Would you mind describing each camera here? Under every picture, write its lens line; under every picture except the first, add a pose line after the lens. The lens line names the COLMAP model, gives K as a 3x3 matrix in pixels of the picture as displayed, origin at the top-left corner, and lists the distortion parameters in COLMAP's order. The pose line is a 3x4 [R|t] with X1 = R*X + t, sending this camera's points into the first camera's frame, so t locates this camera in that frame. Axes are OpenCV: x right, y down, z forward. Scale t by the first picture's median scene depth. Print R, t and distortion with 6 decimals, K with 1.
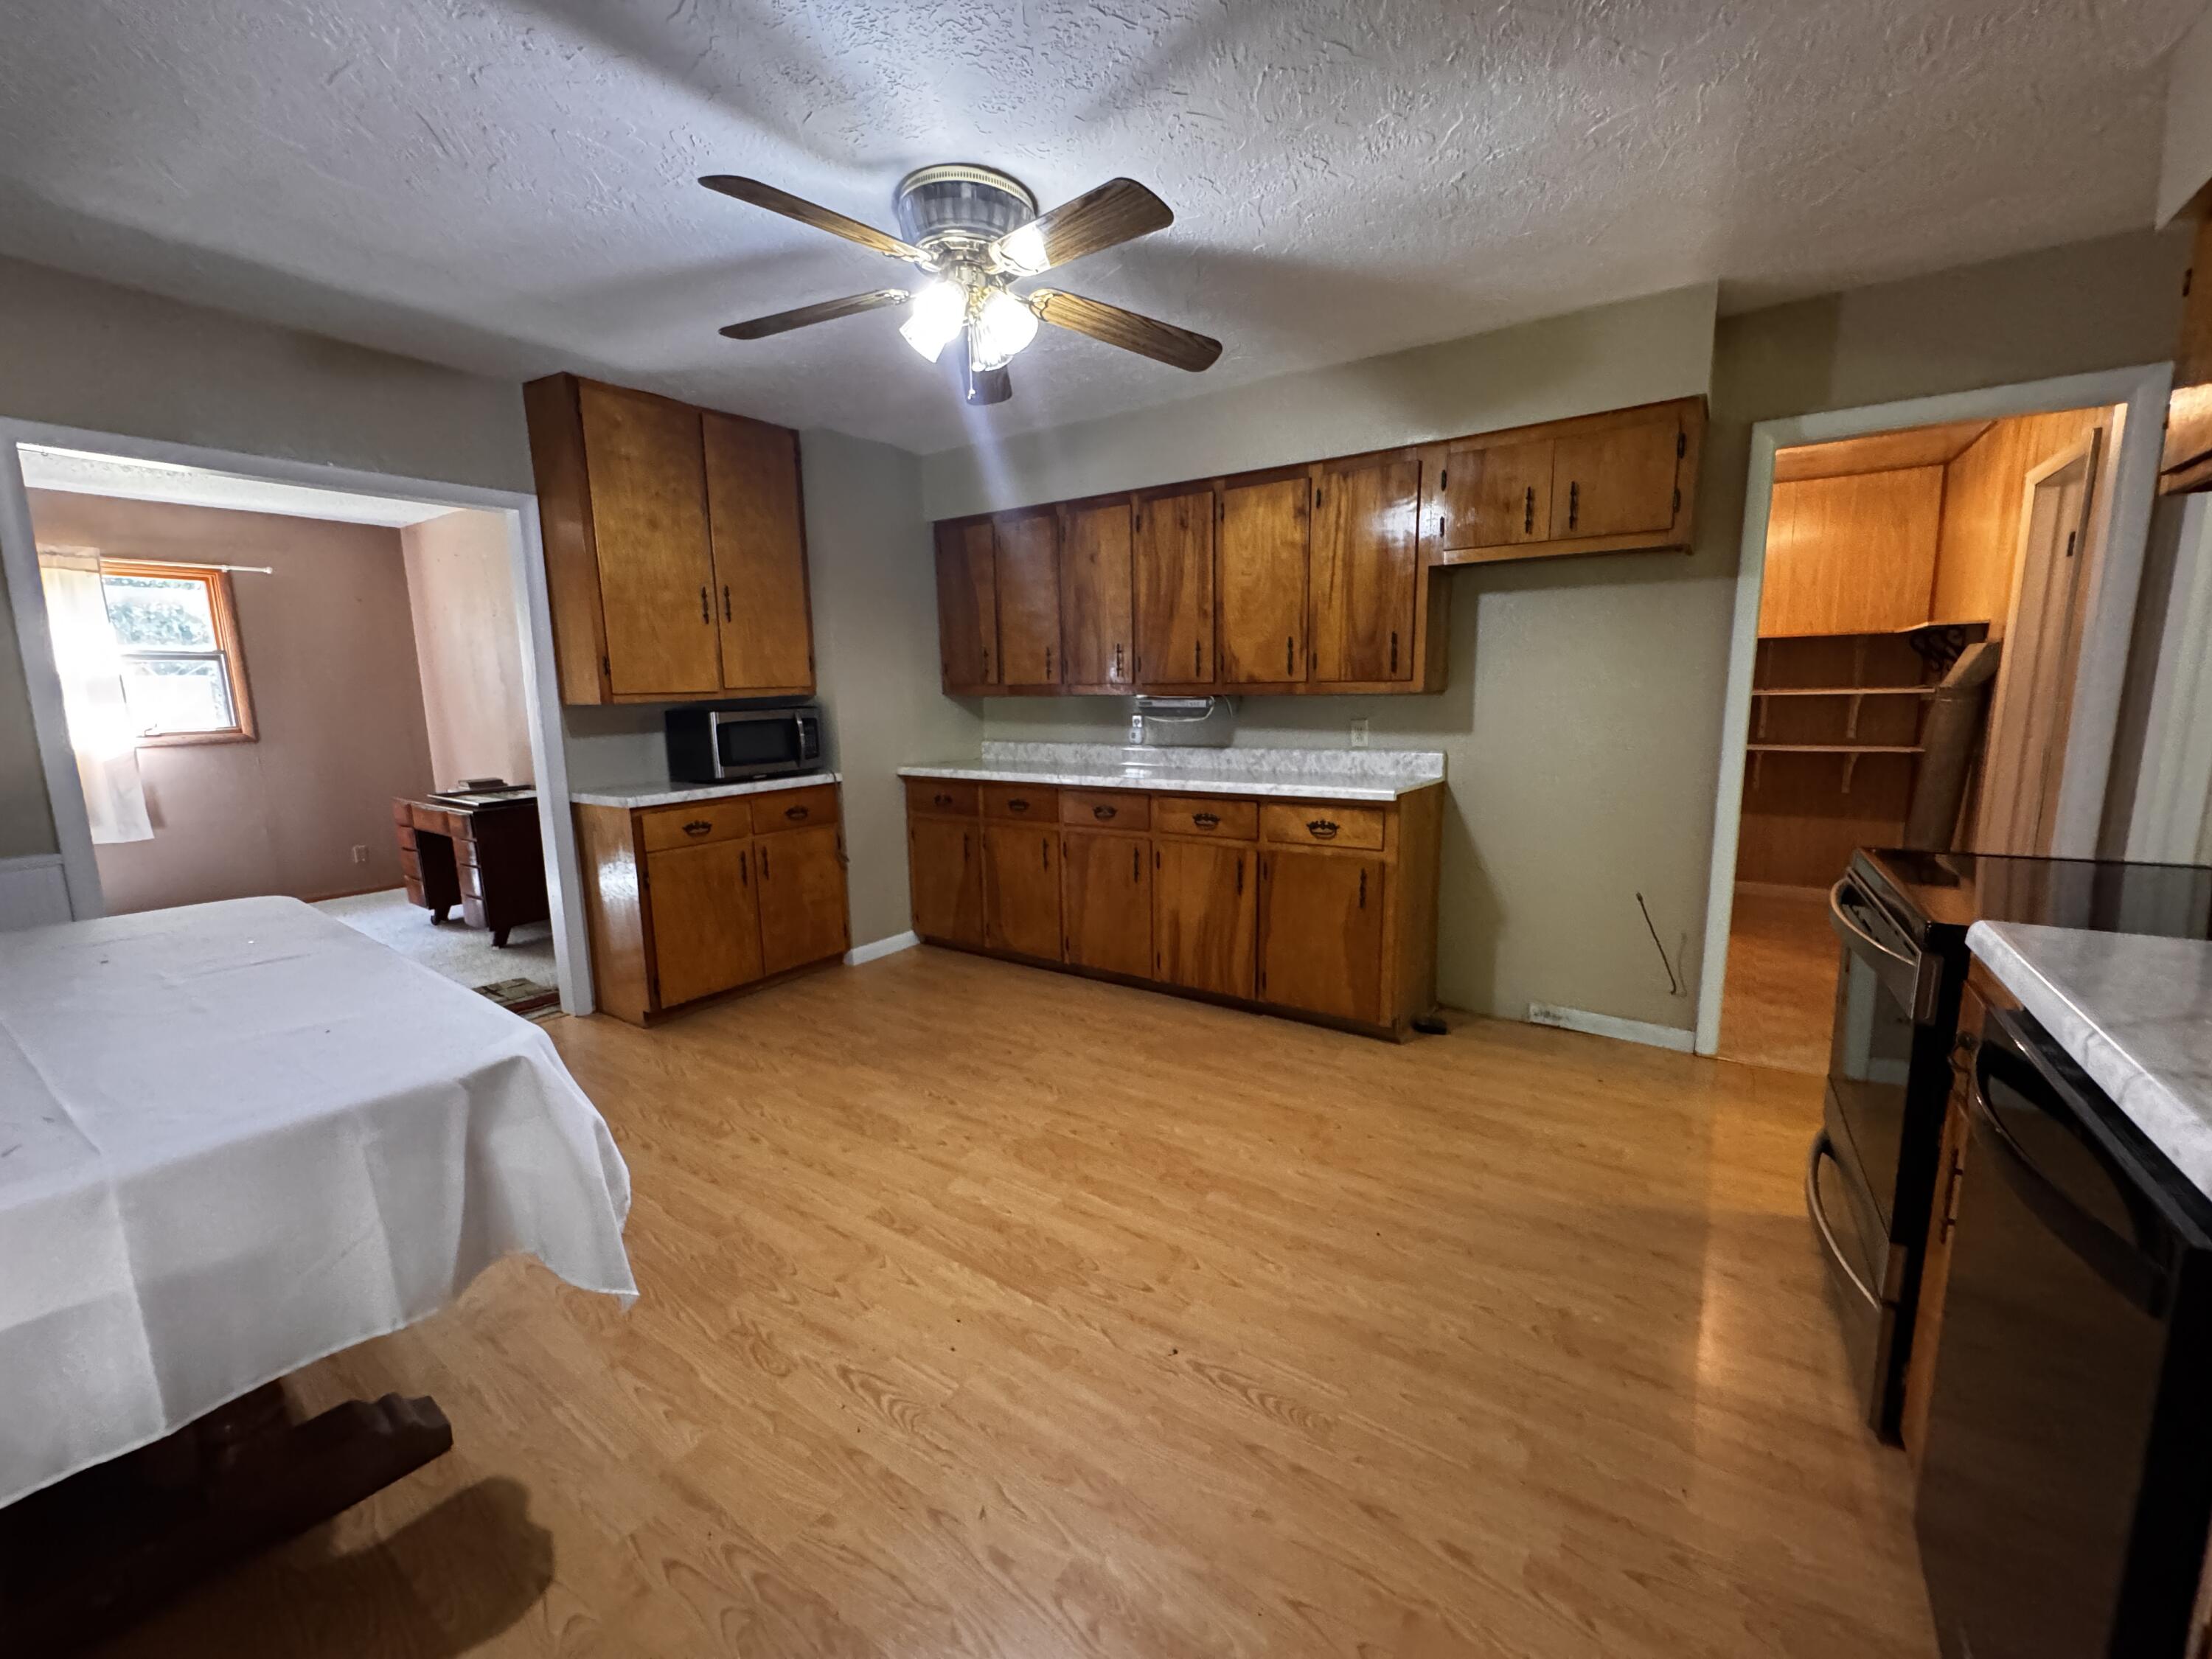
lens RADIAL K [[886.7, 0, 1109.4], [0, 886.7, 829.6], [0, 0, 1]] dist [-0.003453, 0.000340]
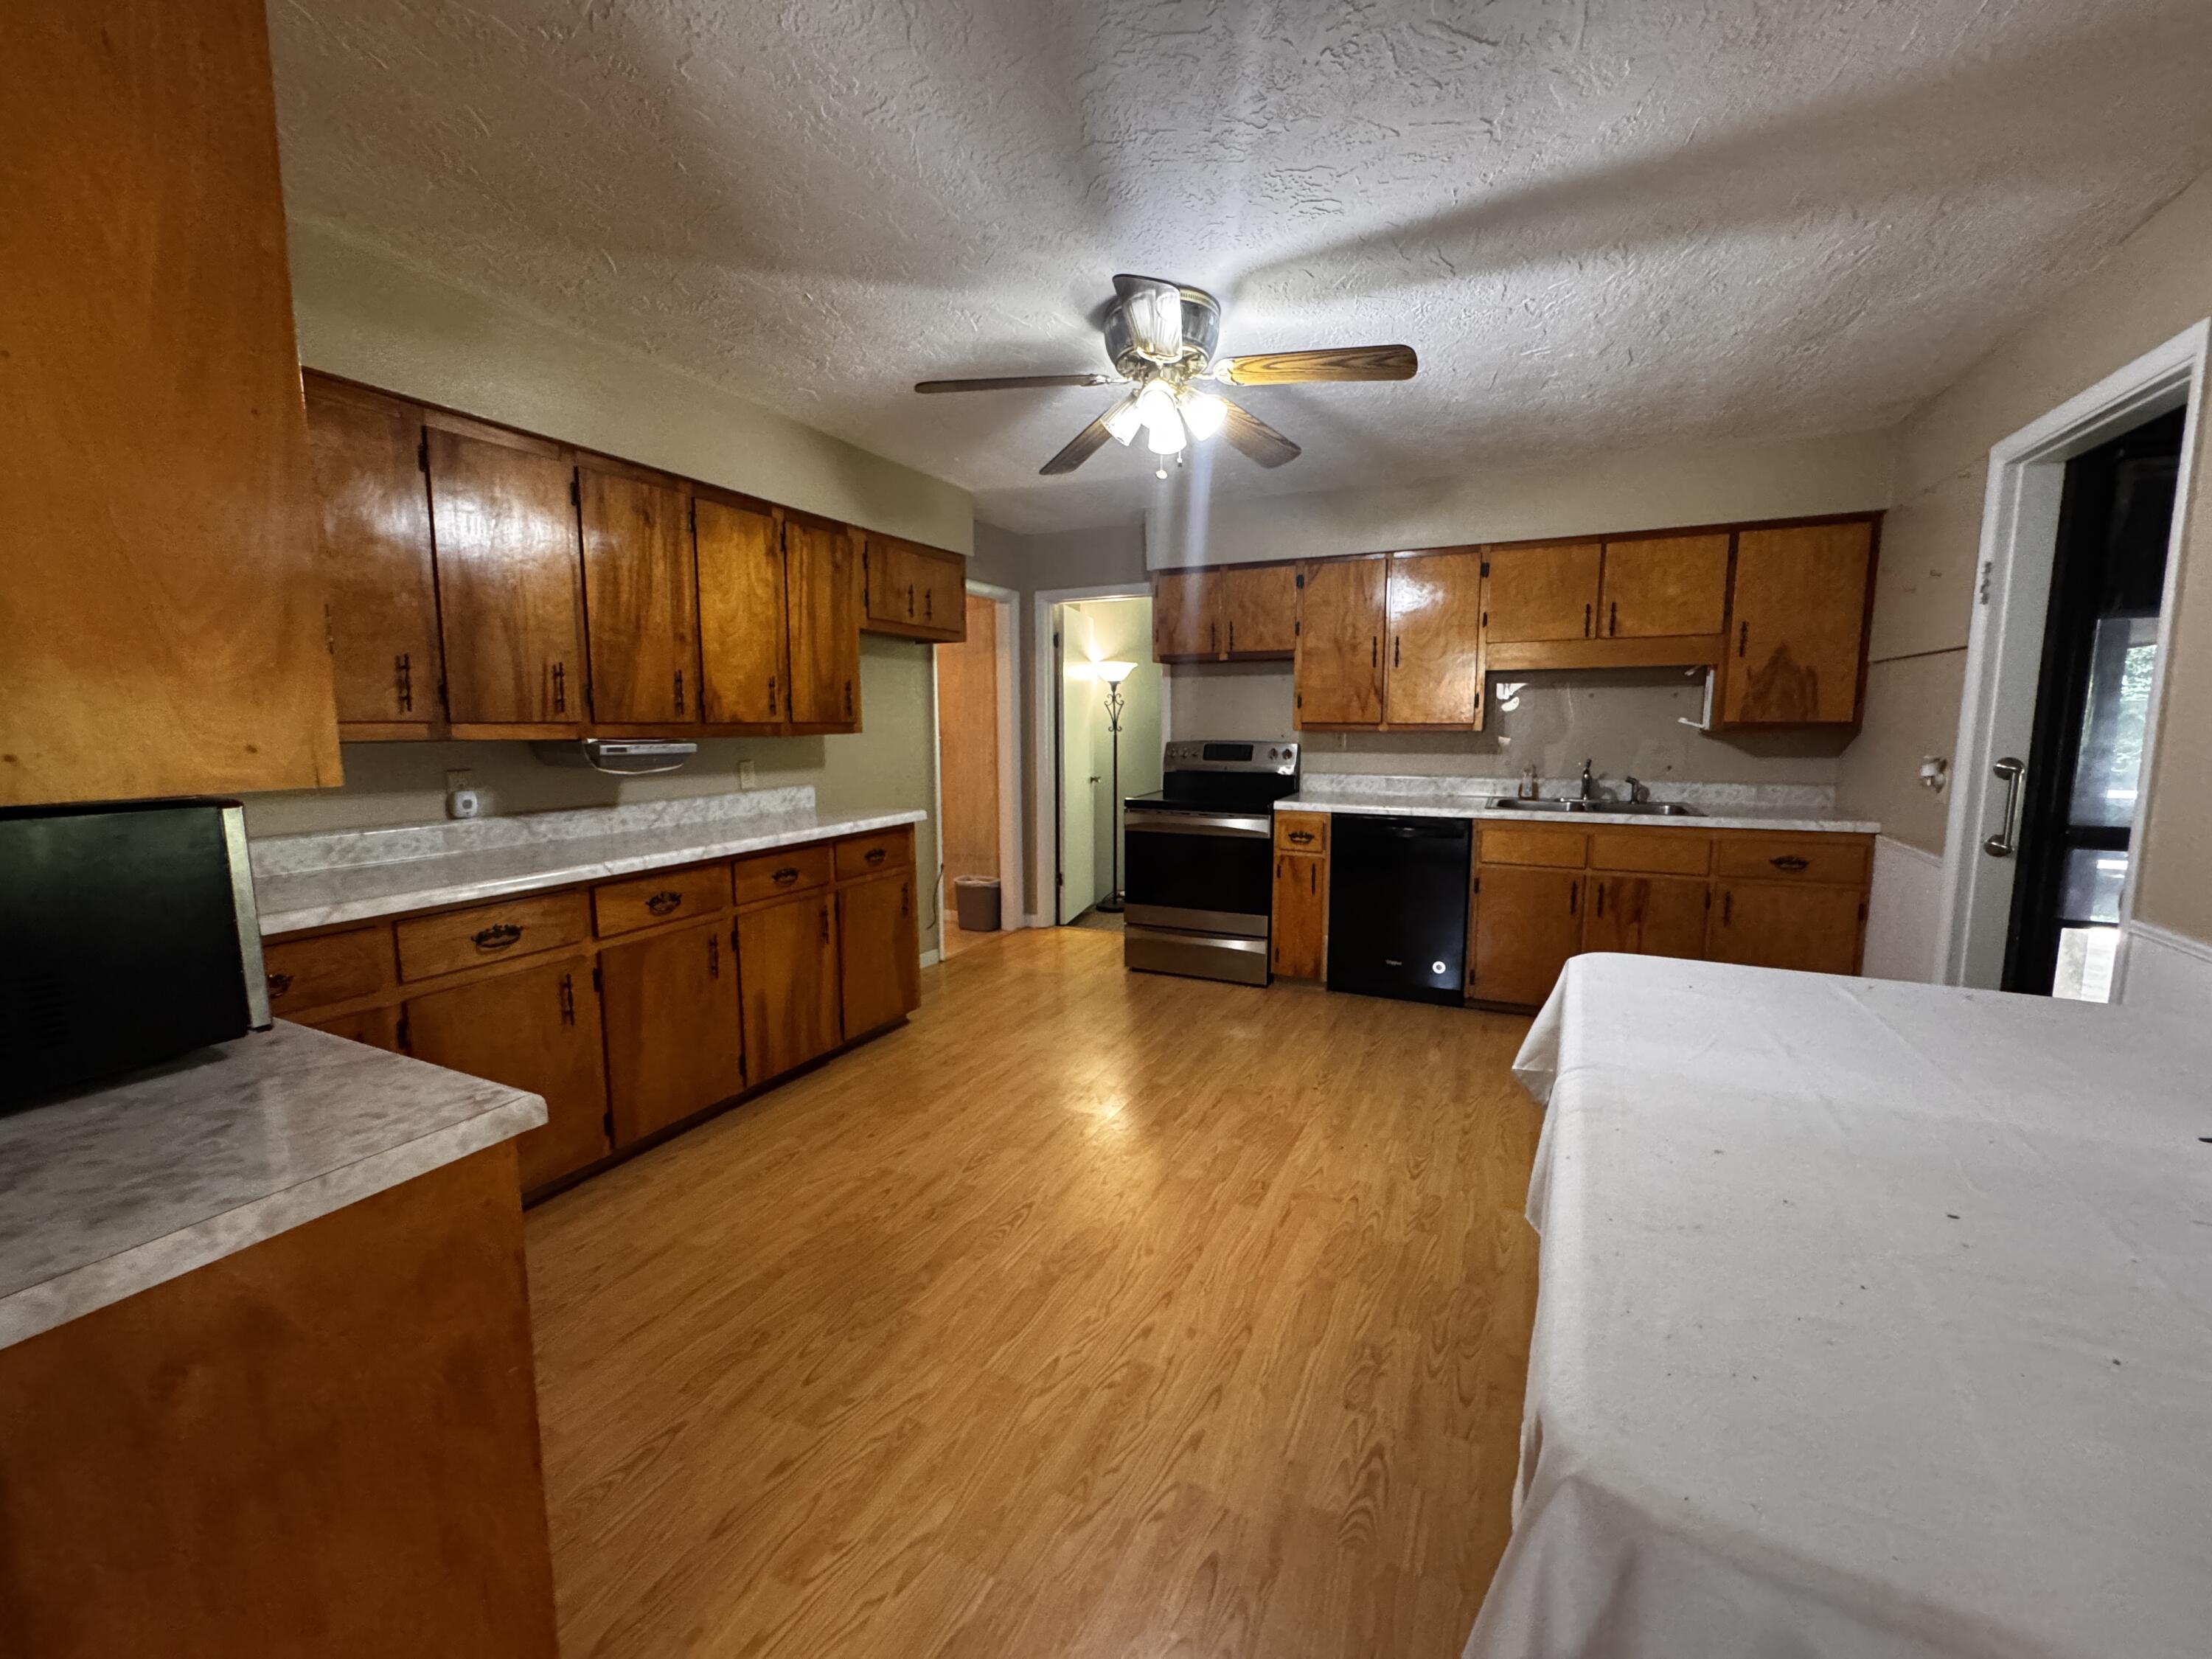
lens RADIAL K [[886.7, 0, 1103.0], [0, 886.7, 829.1], [0, 0, 1]] dist [-0.003453, 0.000340]
pose [[-0.149574, -0.107174, 0.982925, -0.833049], [0.159959, 0.978390, 0.131021, -0.126041], [-0.975726, 0.176825, -0.129198, 0.818083]]
